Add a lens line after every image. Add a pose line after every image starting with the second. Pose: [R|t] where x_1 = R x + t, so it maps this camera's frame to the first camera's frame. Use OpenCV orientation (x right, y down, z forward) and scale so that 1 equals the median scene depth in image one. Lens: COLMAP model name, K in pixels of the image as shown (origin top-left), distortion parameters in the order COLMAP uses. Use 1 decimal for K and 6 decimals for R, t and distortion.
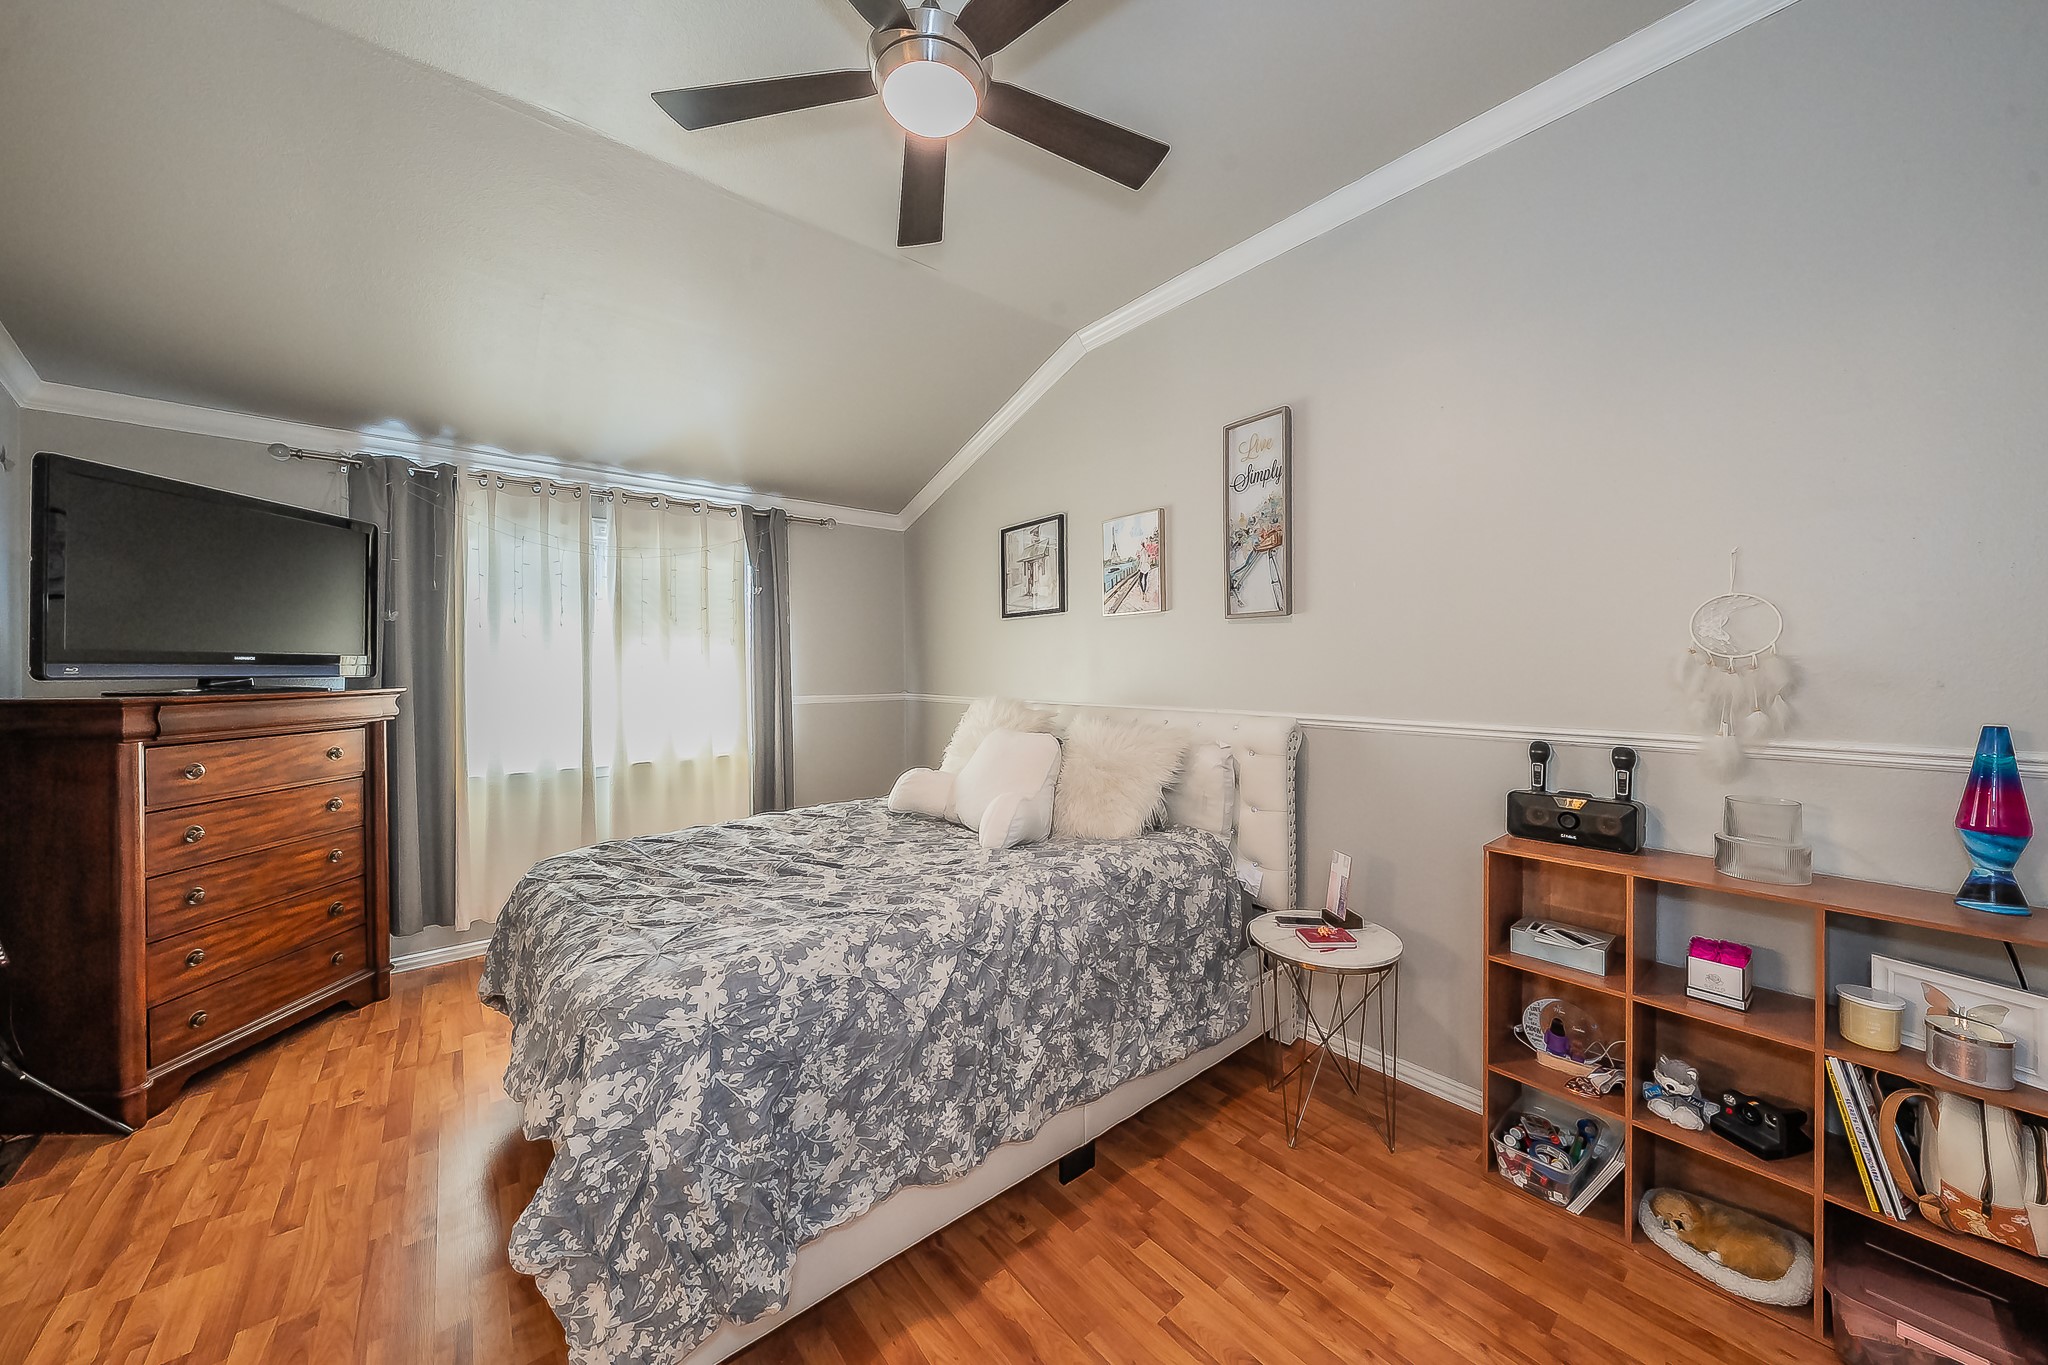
lens RADIAL K [[688.2, 0, 1024.9], [0, 688.2, 680.0], [0, 0, 1]] dist [-0.006511, 0.000106]
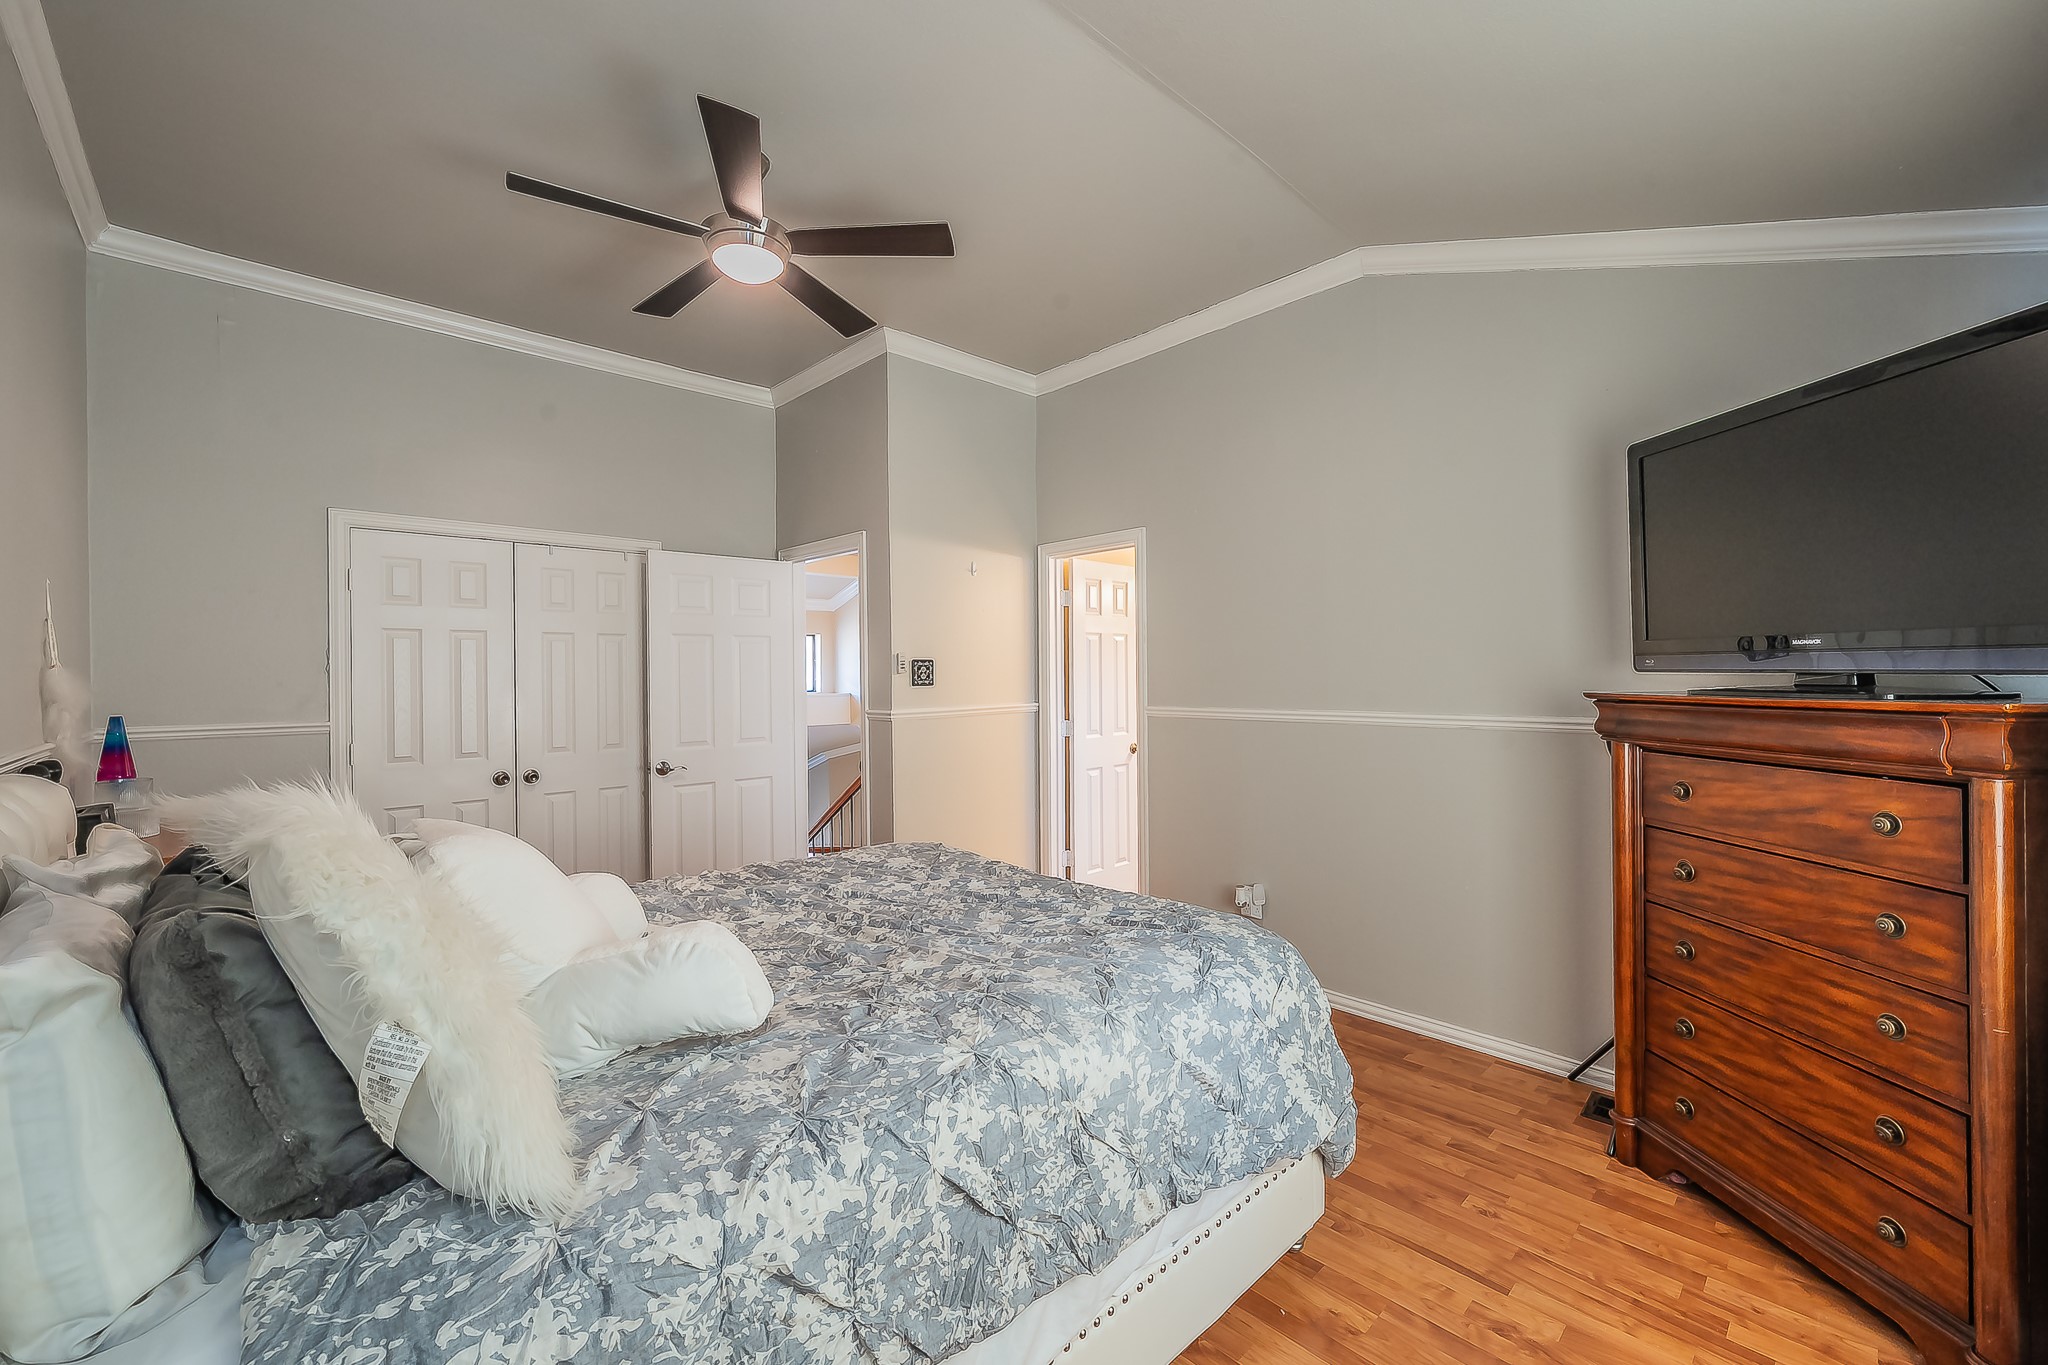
lens RADIAL K [[821.5, 0, 1039.5], [0, 821.5, 675.5], [0, 0, 1]] dist [0.001614, -0.000108]
pose [[-0.997749, 0.013179, -0.065748, -0.436670], [0.011978, 0.999755, 0.018619, -0.025935], [0.065978, 0.017790, -0.997663, 1.968322]]
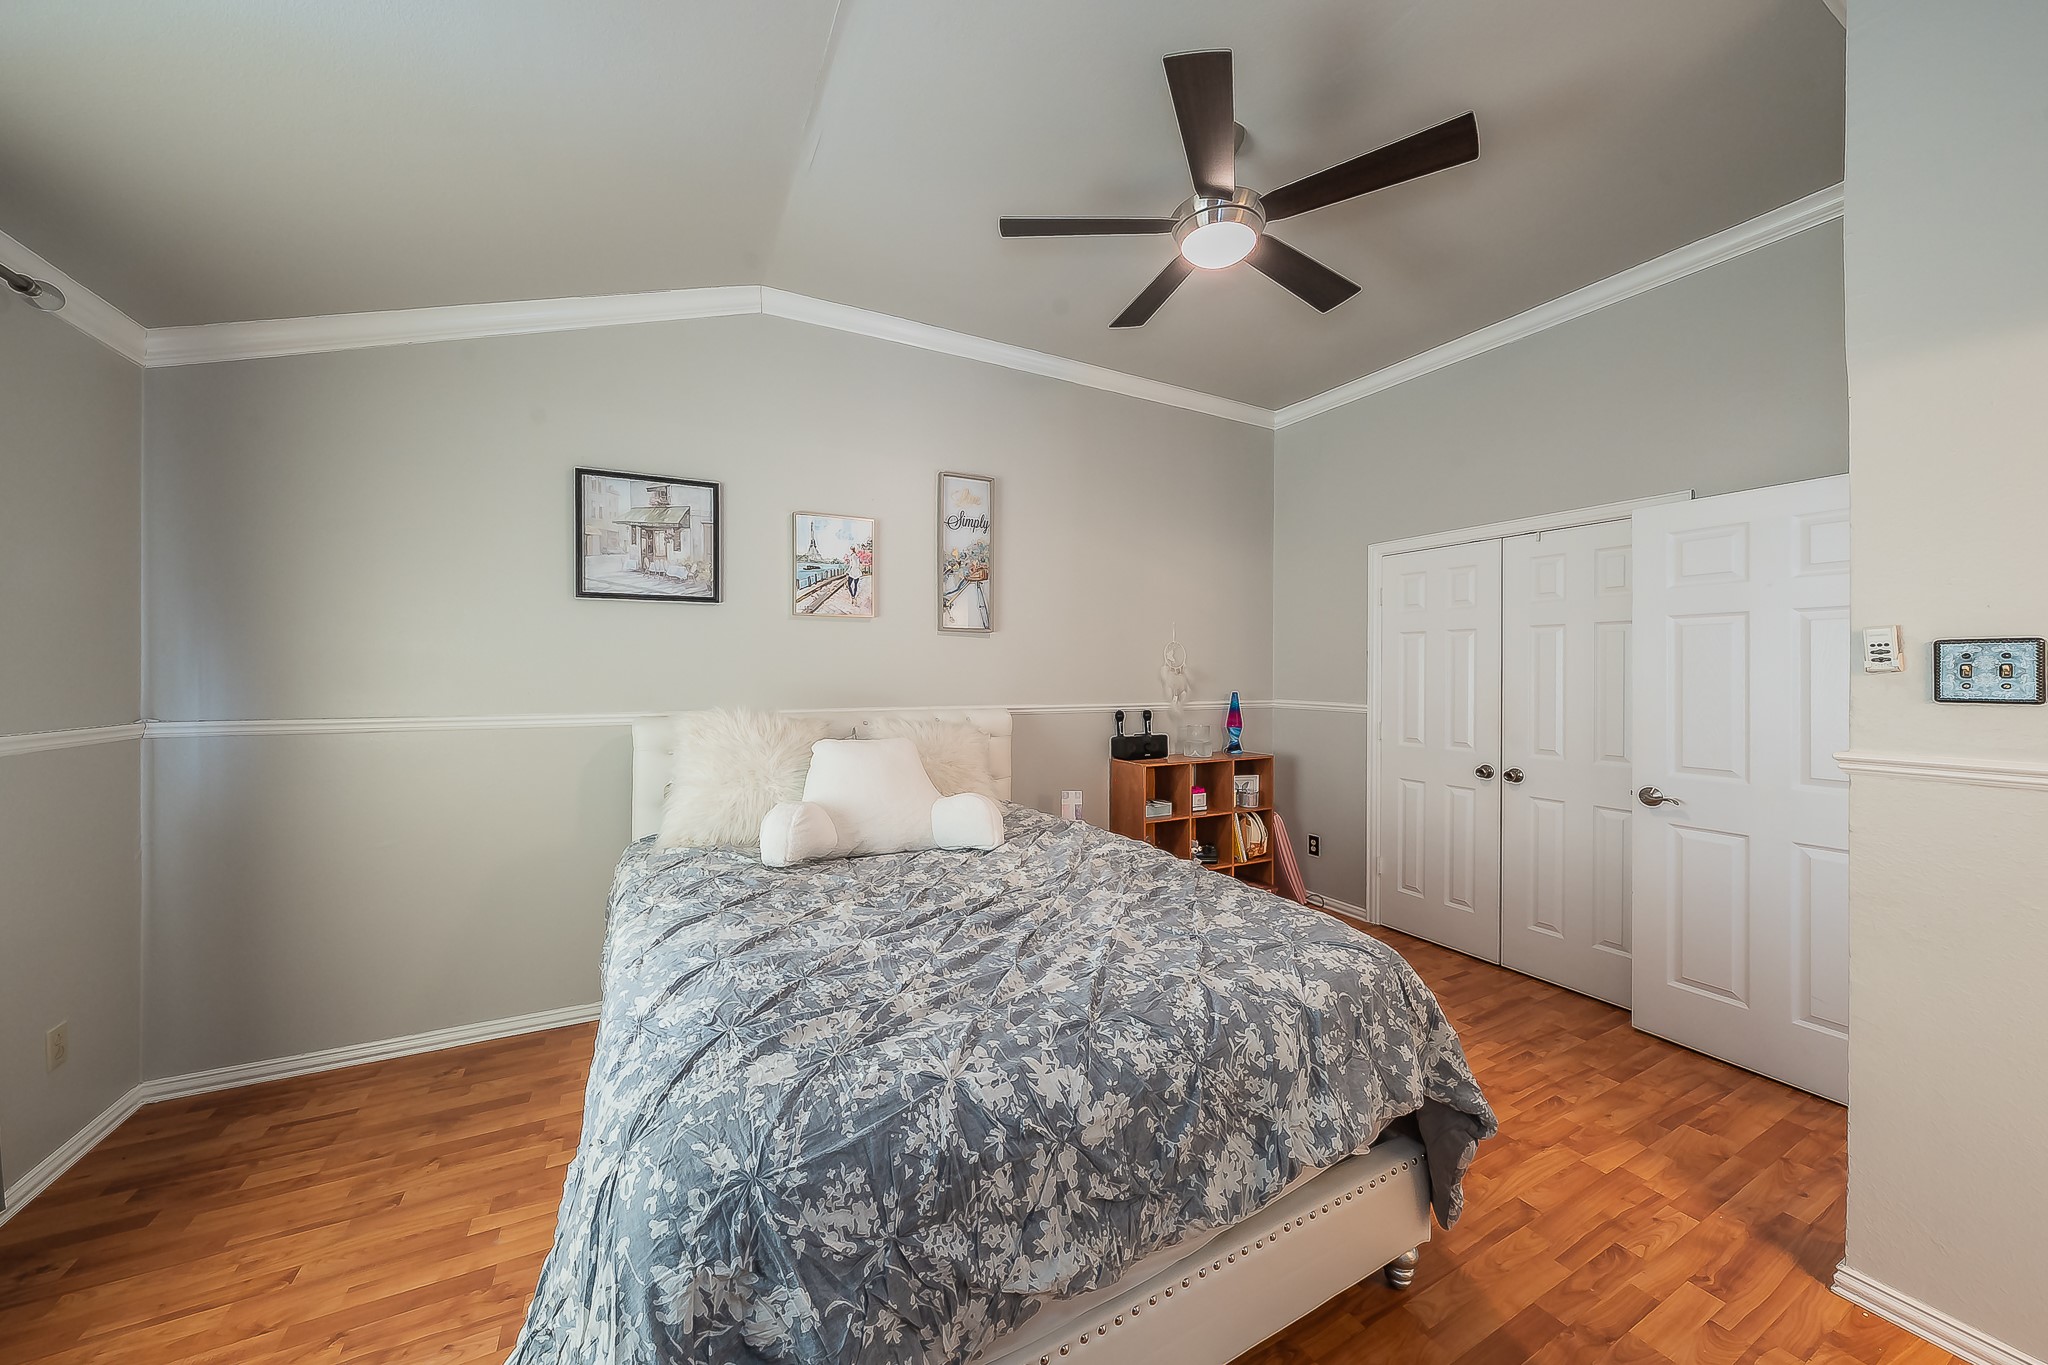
lens RADIAL K [[688.2, 0, 1009.0], [0, 688.2, 677.1], [0, 0, 1]] dist [-0.006511, 0.000106]
pose [[0.230212, -0.002481, 0.973137, -1.116588], [0.013440, 0.999909, -0.000631, -0.006969], [-0.973048, 0.013224, 0.230225, 0.791750]]
